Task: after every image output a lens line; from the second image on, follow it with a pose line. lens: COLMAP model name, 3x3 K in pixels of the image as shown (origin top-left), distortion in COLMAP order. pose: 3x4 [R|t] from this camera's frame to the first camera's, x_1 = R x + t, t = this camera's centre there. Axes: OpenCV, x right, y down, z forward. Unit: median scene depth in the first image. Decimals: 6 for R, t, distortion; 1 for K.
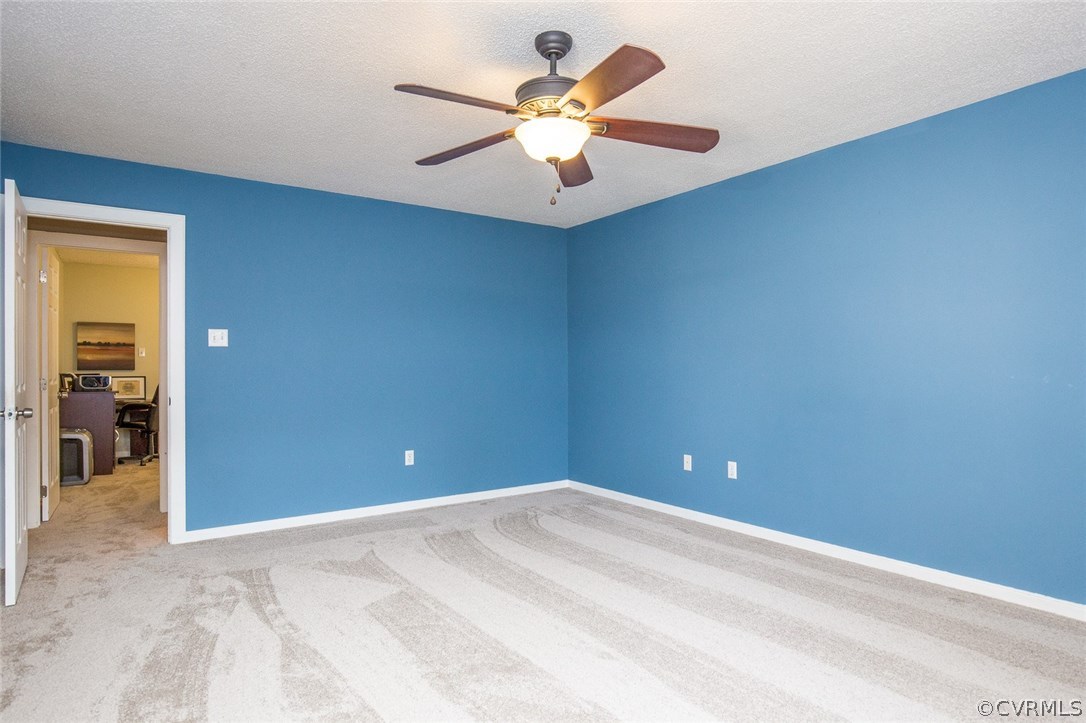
lens RADIAL K [[614.0, 0, 538.3], [0, 614.0, 362.3], [0, 0, 1]] dist [0.000401, 0.000530]
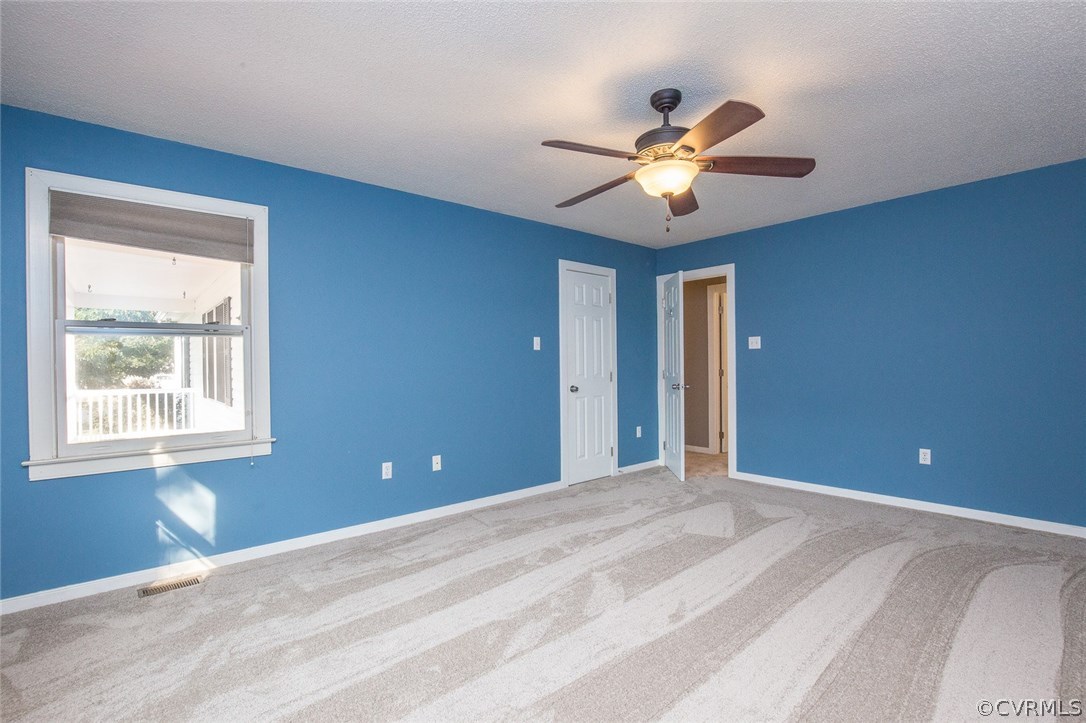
lens RADIAL K [[500.7, 0, 543.7], [0, 500.7, 362.6], [0, 0, 1]] dist [-0.036994, 0.006669]
pose [[0.118214, 0.001011, -0.992988, 0.717448], [0.013331, 0.999908, 0.002605, -0.003998], [0.992899, -0.013545, 0.118190, 0.469331]]
